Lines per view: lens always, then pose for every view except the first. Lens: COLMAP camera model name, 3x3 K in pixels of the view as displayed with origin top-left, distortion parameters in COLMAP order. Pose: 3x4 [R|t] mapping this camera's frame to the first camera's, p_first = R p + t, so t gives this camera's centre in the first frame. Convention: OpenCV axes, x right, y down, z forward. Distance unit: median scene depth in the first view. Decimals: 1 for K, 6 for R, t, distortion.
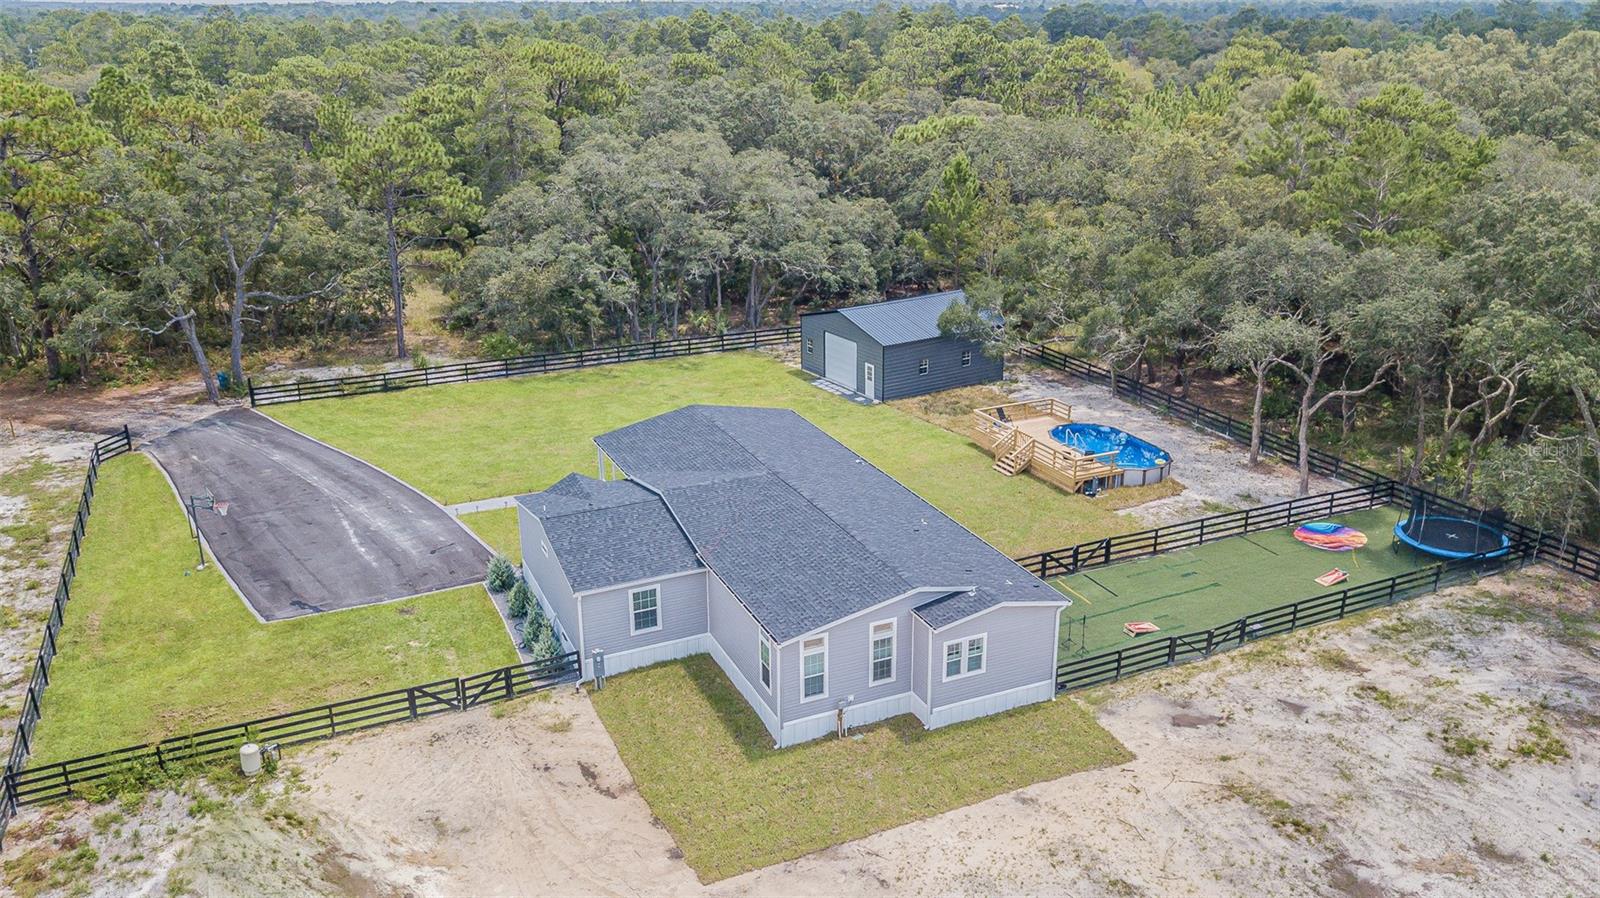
lens RADIAL K [[1251.2, 0, 800.0], [0, 1251.2, 449.0], [0, 0, 1]] dist [0.003692, -0.009522]
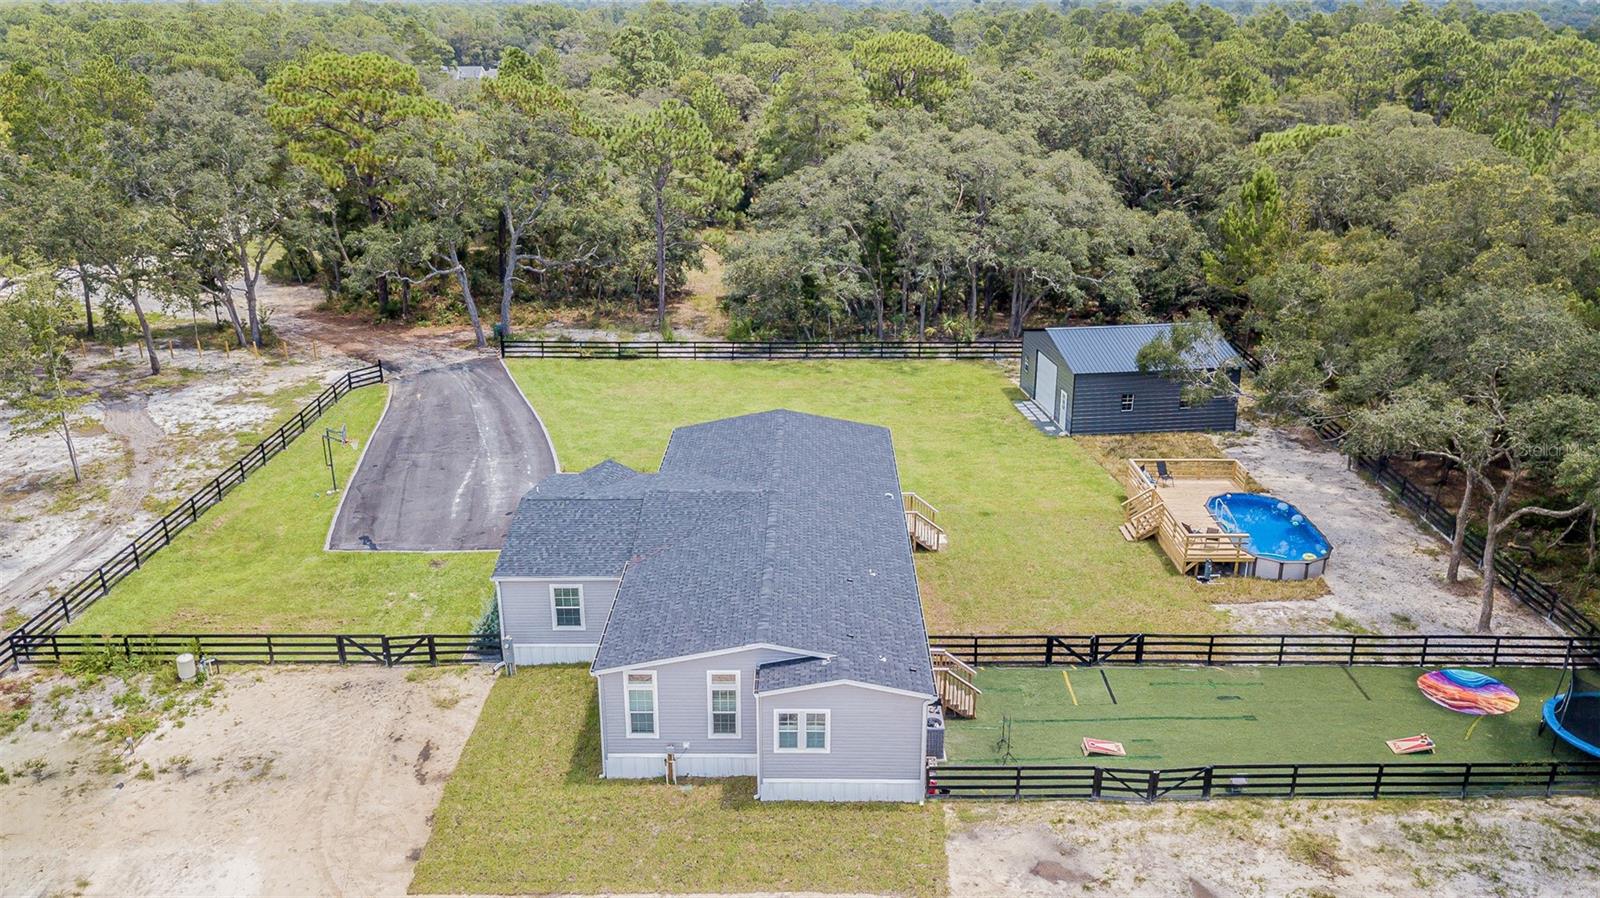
lens RADIAL K [[1227.5, 0, 800.0], [0, 1227.5, 449.0], [0, 0, 1]] dist [-0.002913, 0.004218]
pose [[0.907596, 0.149281, -0.392410, 0.344858], [-0.144428, 0.988621, 0.042049, -0.053415], [0.394222, 0.018511, 0.918829, 0.149792]]
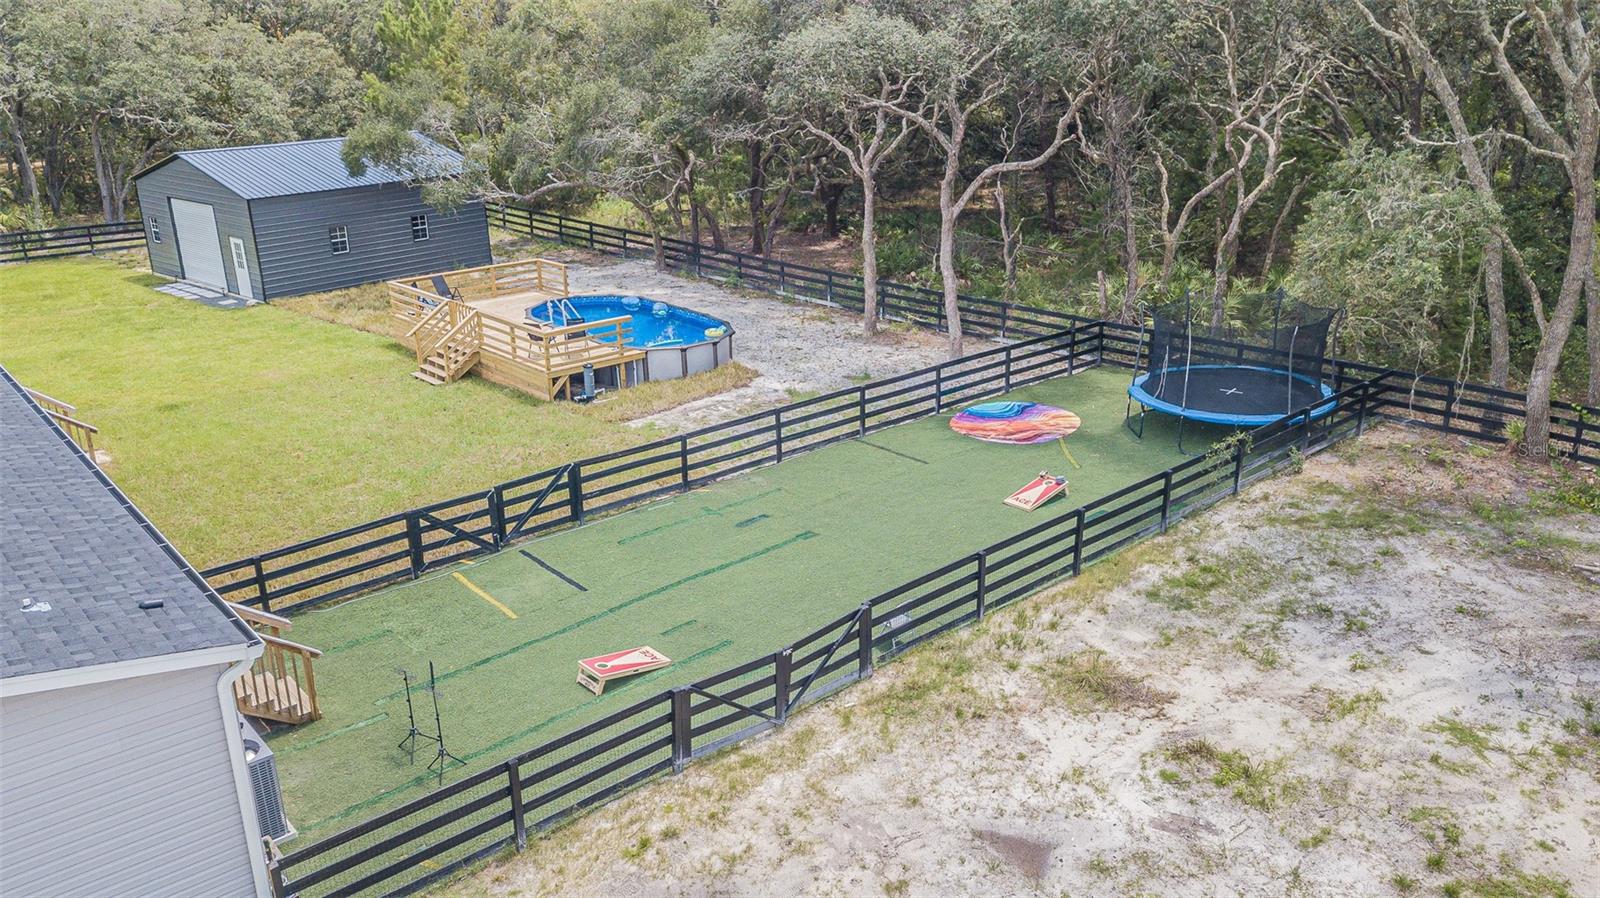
lens RADIAL K [[1215.9, 0, 800.0], [0, 1215.9, 449.0], [0, 0, 1]] dist [0.089124, -0.232182]
pose [[0.958122, -0.102219, 0.267494, 0.208829], [0.102744, 0.994635, 0.012071, 0.069638], [-0.267293, 0.015917, 0.963484, 0.558421]]
